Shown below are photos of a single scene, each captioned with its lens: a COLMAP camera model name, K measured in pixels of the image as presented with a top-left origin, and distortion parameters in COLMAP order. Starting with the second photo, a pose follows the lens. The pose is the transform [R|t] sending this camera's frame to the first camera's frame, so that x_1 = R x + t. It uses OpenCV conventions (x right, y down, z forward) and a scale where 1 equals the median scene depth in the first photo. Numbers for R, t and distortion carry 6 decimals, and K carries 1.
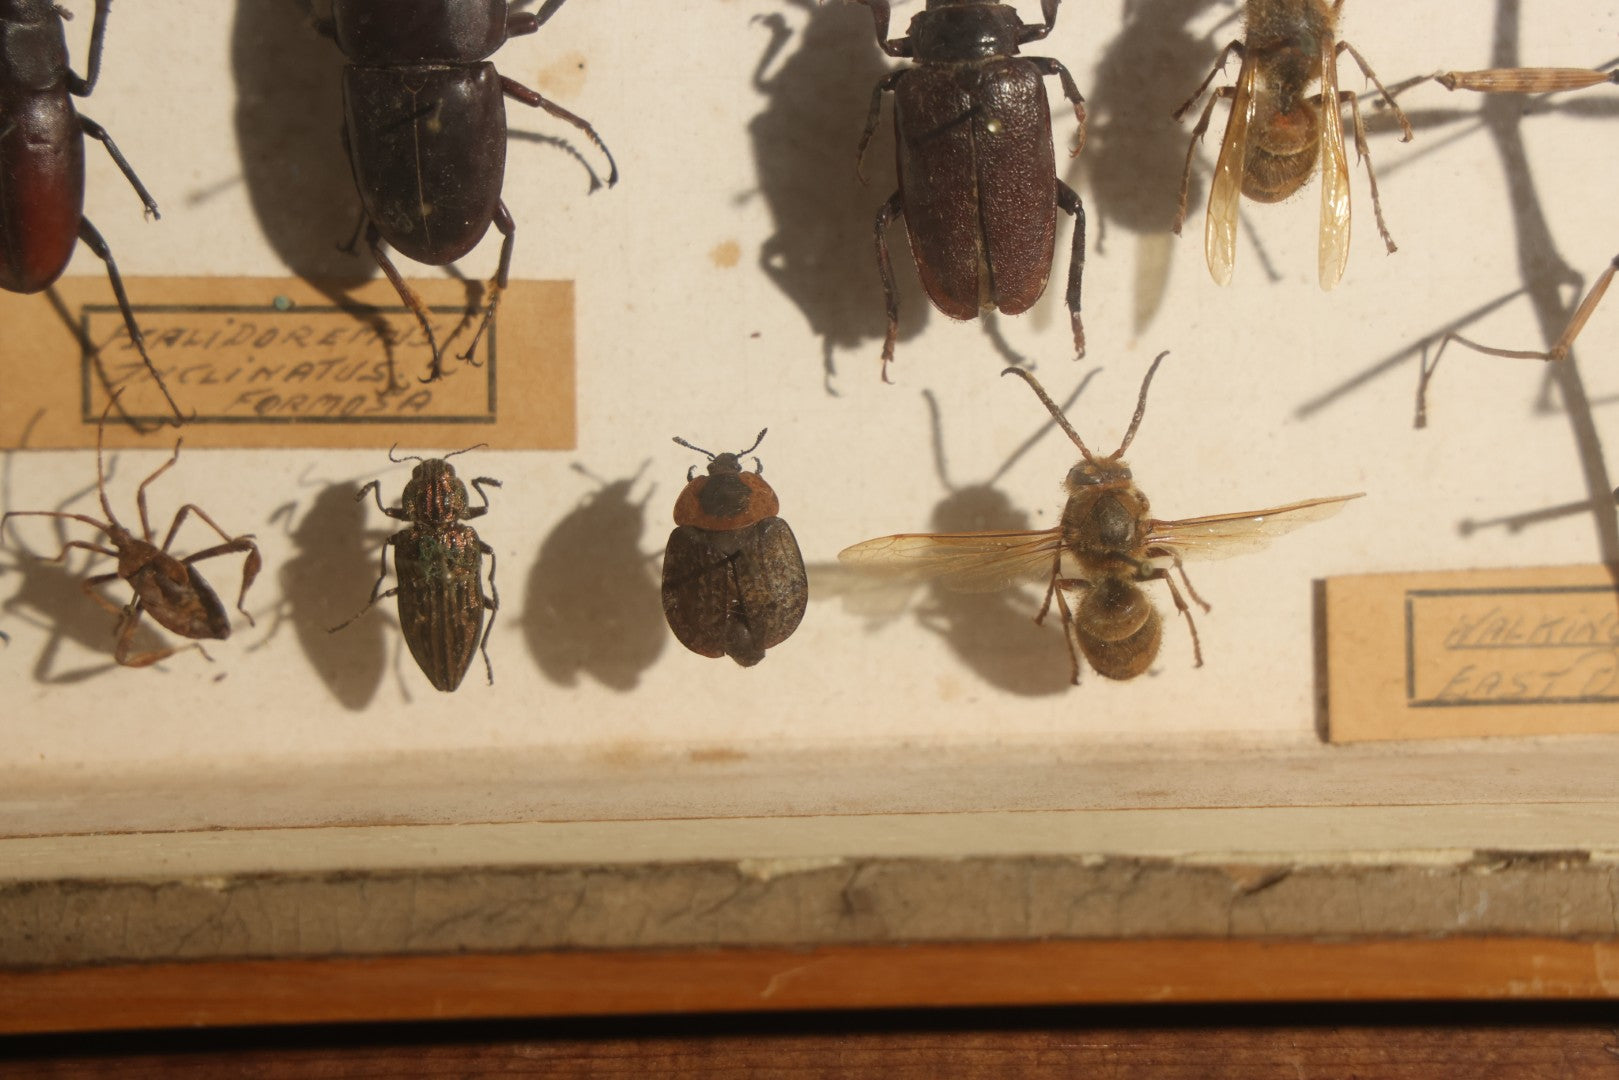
lens RADIAL K [[4558.0, 0, 866.1], [0, 4558.0, 518.6], [0, 0, 1]] dist [0.464091, 0.000000]
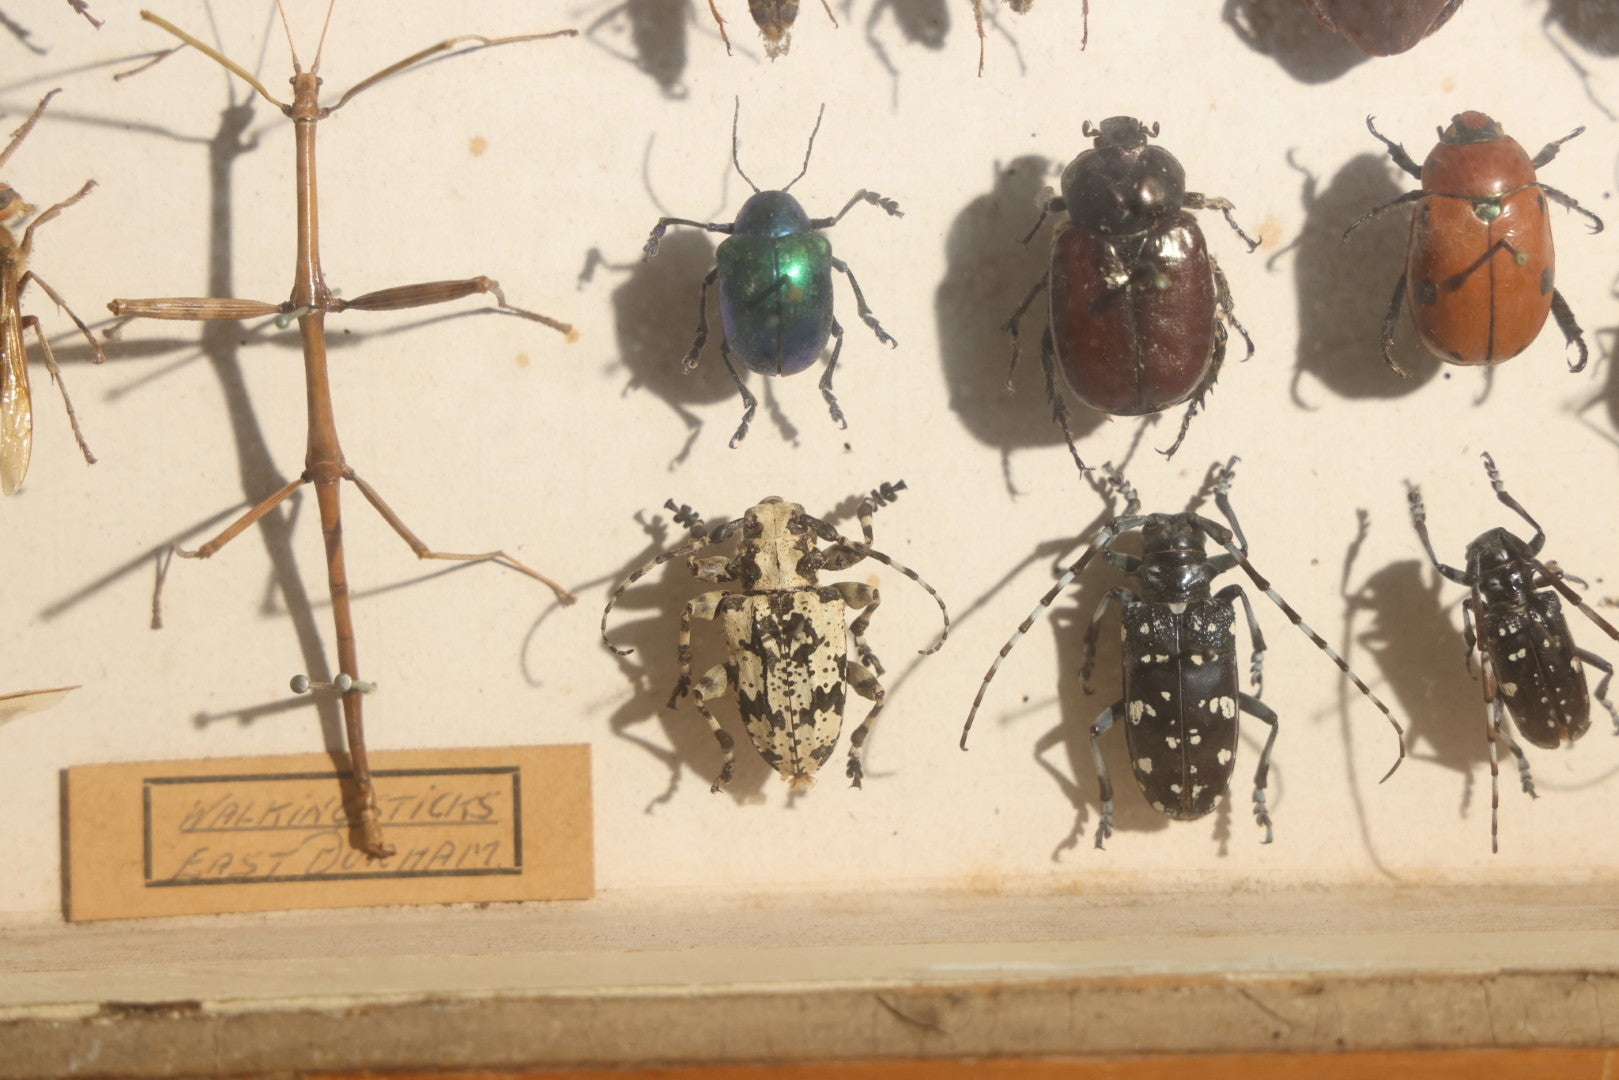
lens RADIAL K [[4558.0, 0, 838.6], [0, 4558.0, 530.7], [0, 0, 1]] dist [0.464091, 0.000000]
pose [[0.999947, -0.001219, 0.010258, 0.274742], [0.001997, 0.997094, -0.076154, 0.041139], [-0.010135, 0.076170, 0.997043, -0.096441]]
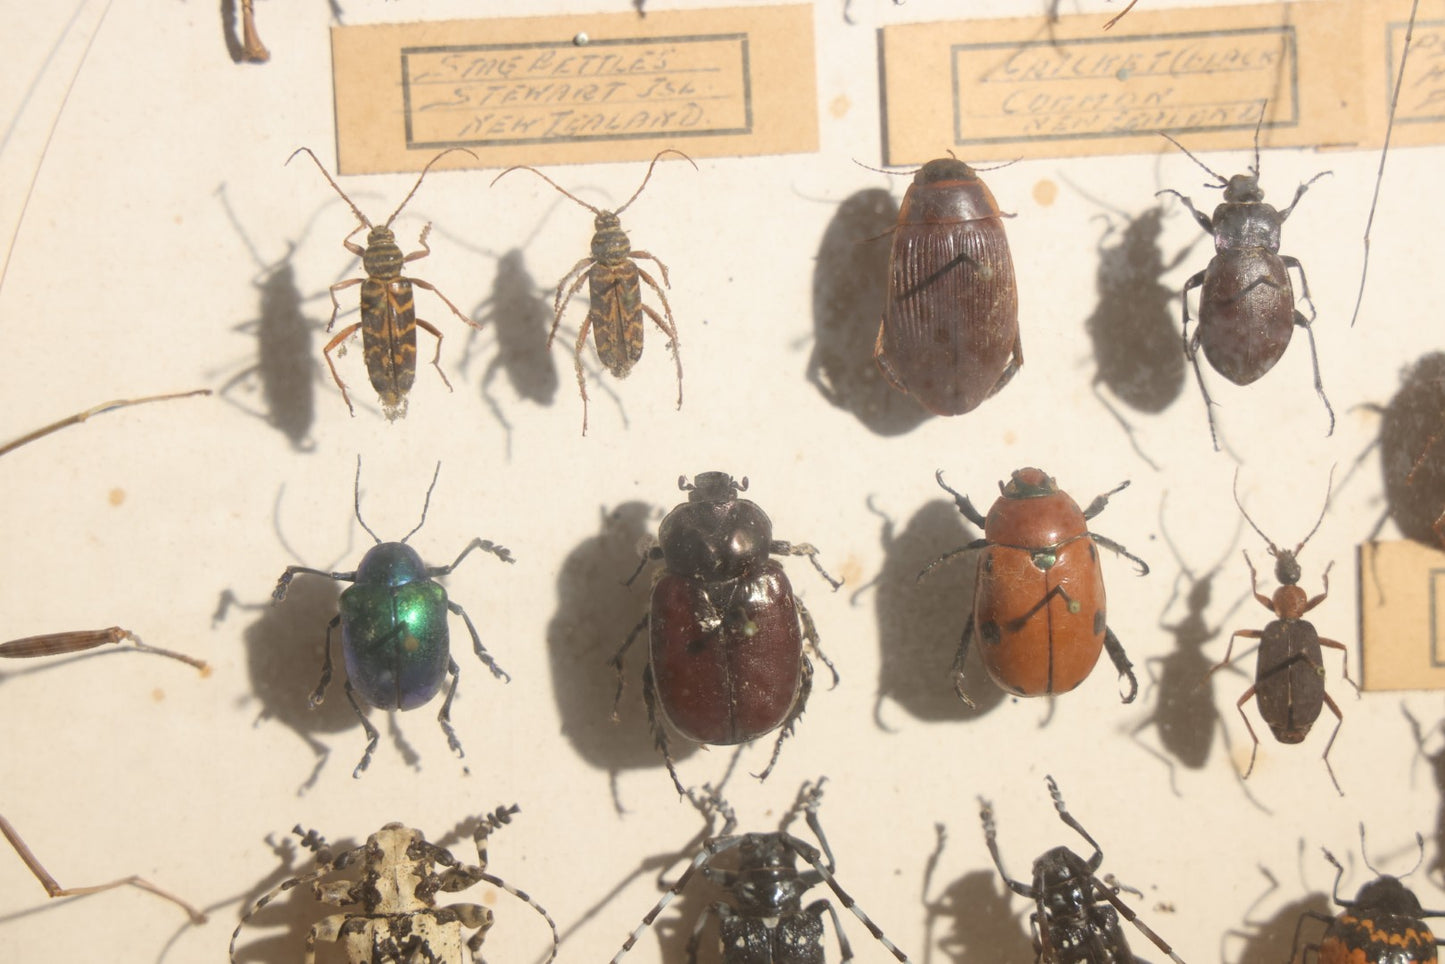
lens RADIAL K [[4068.1, 0, 763.0], [0, 4068.1, 475.3], [0, 0, 1]] dist [0.464091, 0.000000]
pose [[0.998032, -0.006739, 0.062339, 0.299632], [0.013870, 0.993306, -0.114676, -0.016494], [-0.061149, 0.115315, 0.991445, -0.067811]]
